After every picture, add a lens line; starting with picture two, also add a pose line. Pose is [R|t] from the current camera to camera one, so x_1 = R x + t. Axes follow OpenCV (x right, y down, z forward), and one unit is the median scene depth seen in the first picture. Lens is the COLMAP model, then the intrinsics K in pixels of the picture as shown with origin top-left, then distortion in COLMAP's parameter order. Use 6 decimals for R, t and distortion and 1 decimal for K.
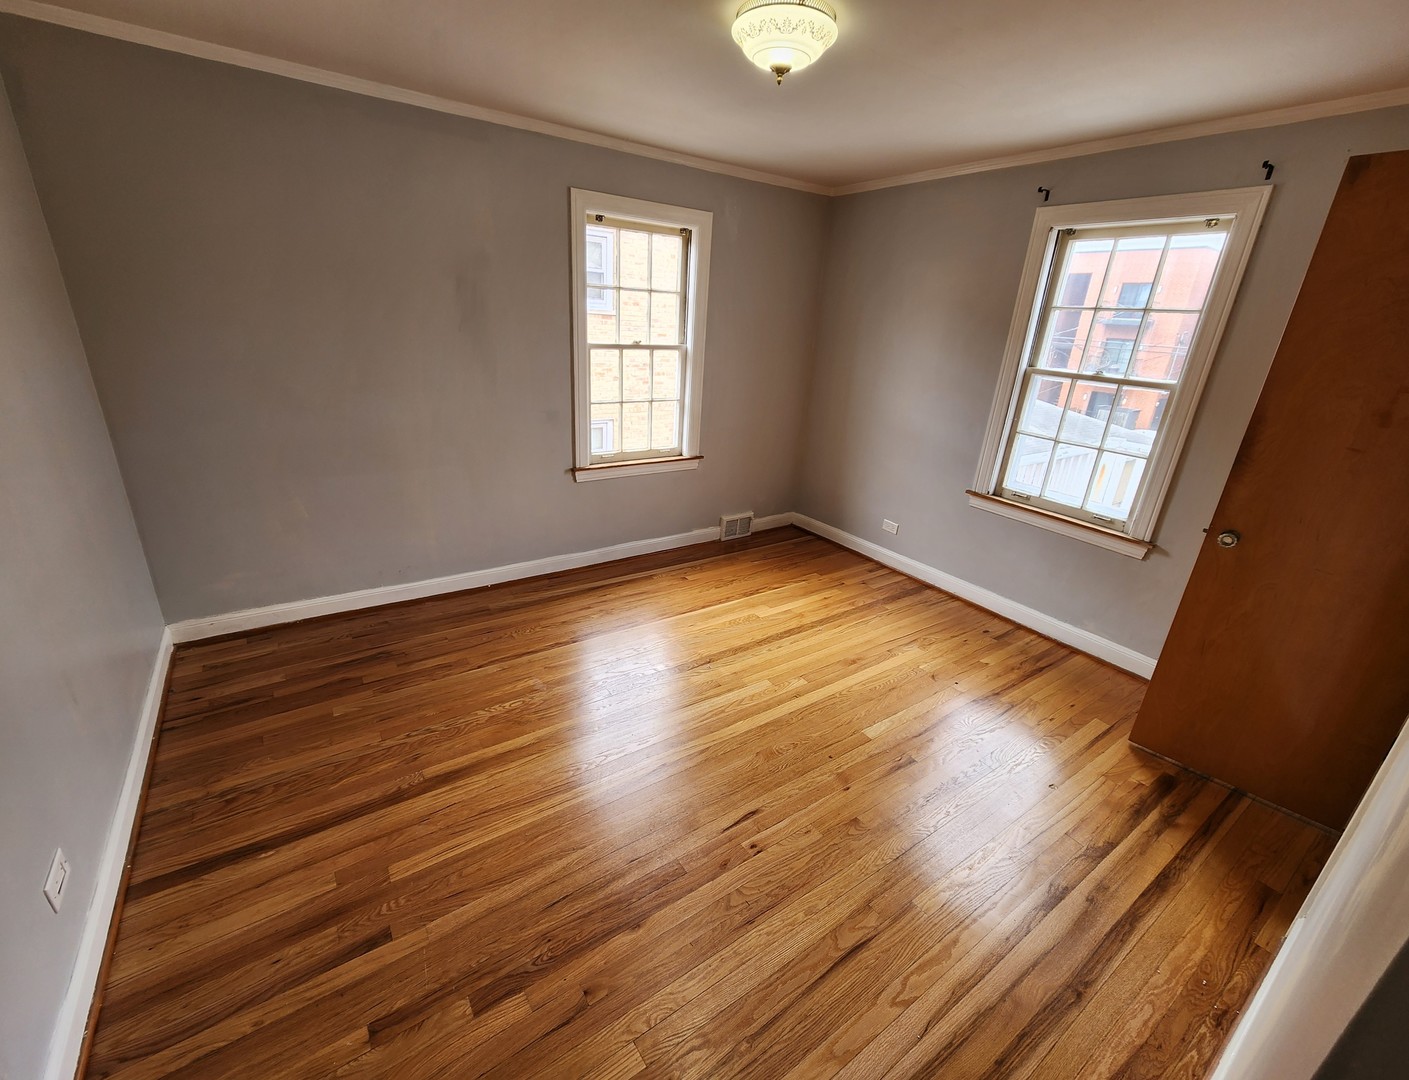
lens RADIAL K [[610.7, 0, 694.9], [0, 610.7, 528.8], [0, 0, 1]] dist [-0.001908, -0.000185]
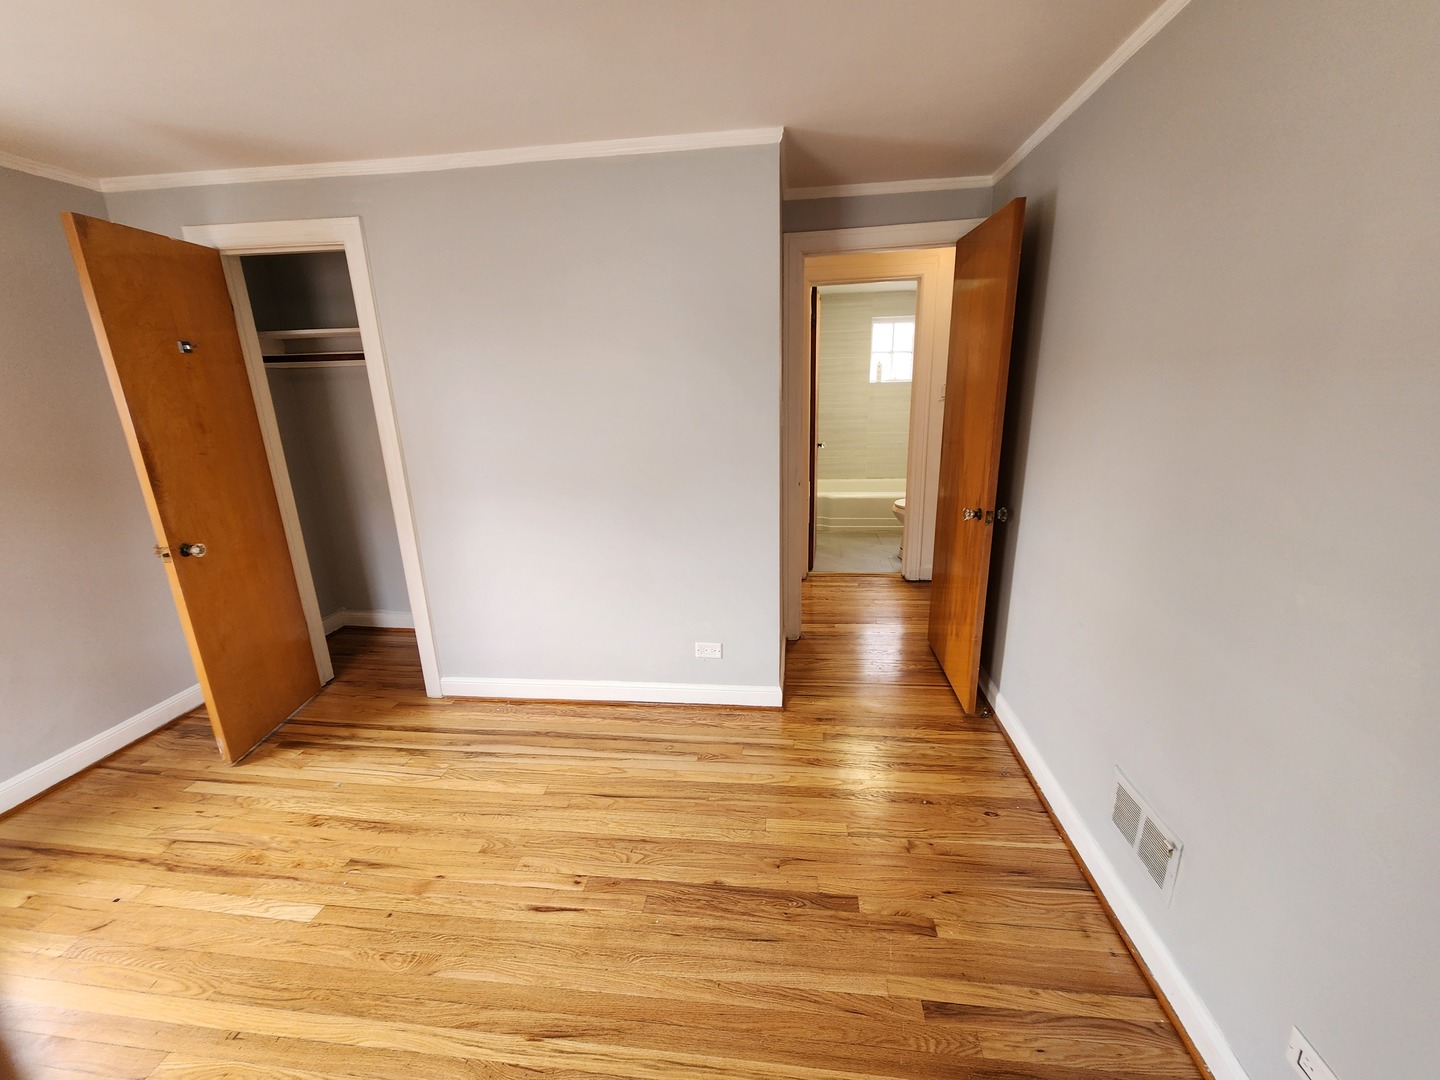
lens RADIAL K [[578.3, 0, 716.8], [0, 578.3, 537.0], [0, 0, 1]] dist [0.001874, 0.000226]
pose [[-0.750045, -0.209187, 0.627434, -0.628993], [0.206109, 0.827495, 0.522275, -0.452132], [-0.628452, 0.521049, -0.577543, 1.259776]]
